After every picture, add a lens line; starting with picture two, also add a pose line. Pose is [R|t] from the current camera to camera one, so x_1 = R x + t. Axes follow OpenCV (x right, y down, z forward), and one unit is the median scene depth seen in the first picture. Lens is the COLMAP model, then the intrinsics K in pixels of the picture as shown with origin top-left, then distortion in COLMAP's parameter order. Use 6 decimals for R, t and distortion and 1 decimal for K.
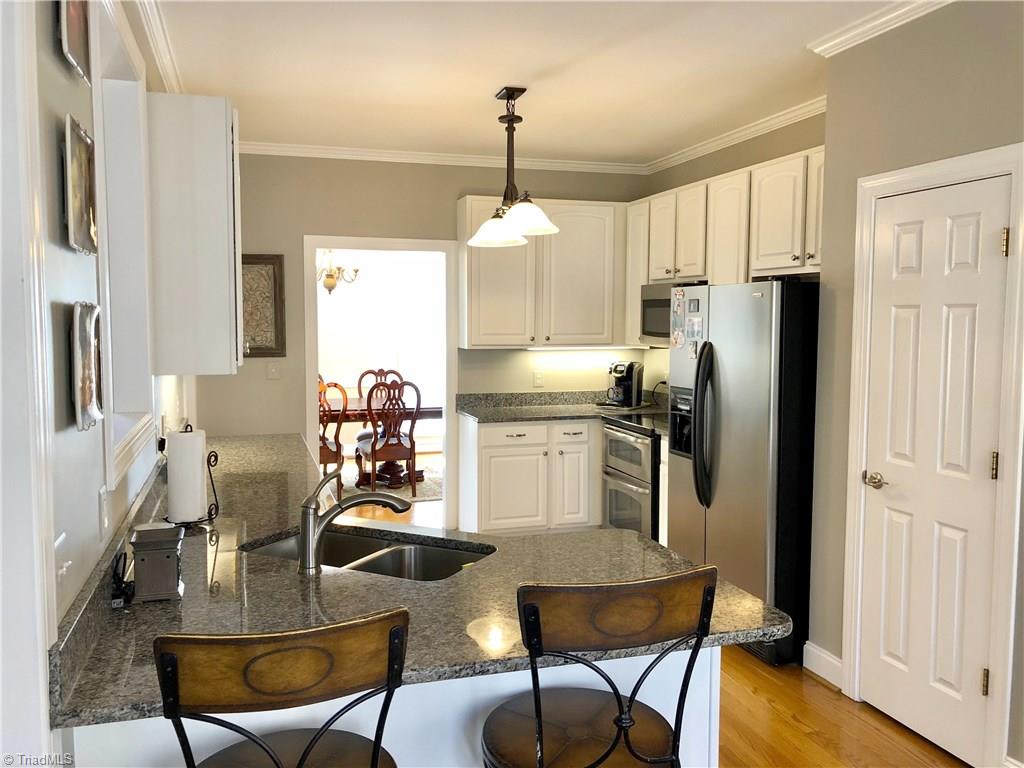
lens RADIAL K [[846.2, 0, 510.9], [0, 846.2, 381.1], [0, 0, 1]] dist [0.031348, -0.001526]
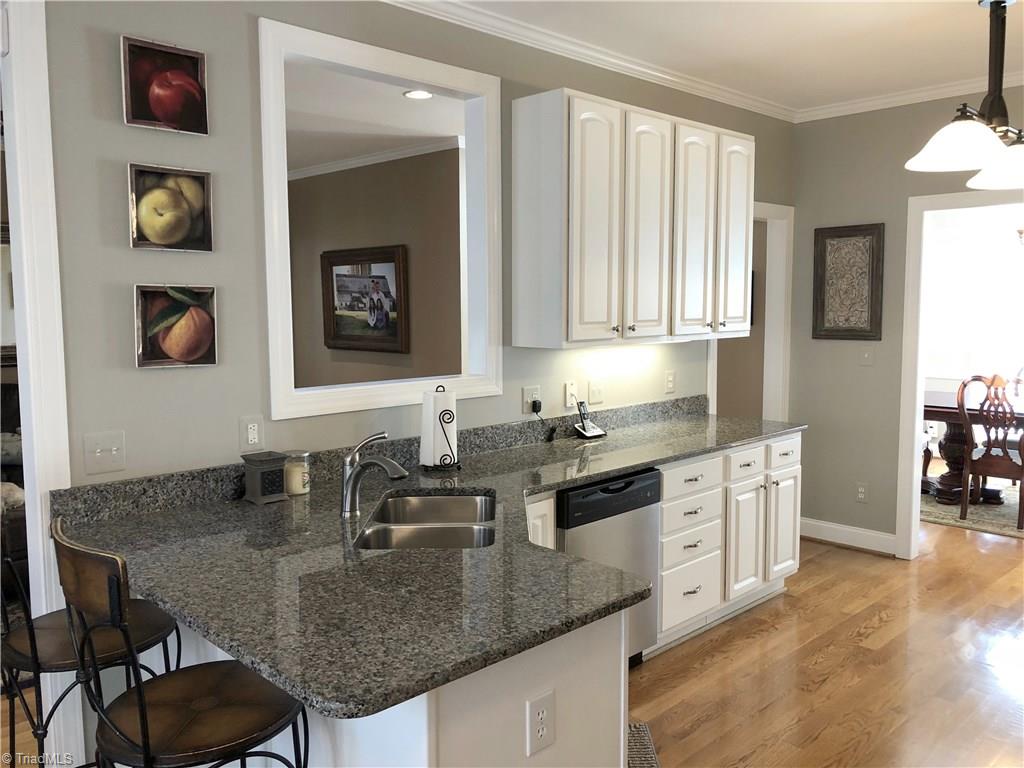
lens RADIAL K [[846.2, 0, 510.4], [0, 846.2, 386.3], [0, 0, 1]] dist [0.031348, -0.001526]
pose [[0.518580, 0.073061, -0.851902, 0.291485], [-0.057746, 0.997060, 0.050358, -0.003452], [0.853077, 0.023079, 0.521274, 0.219841]]
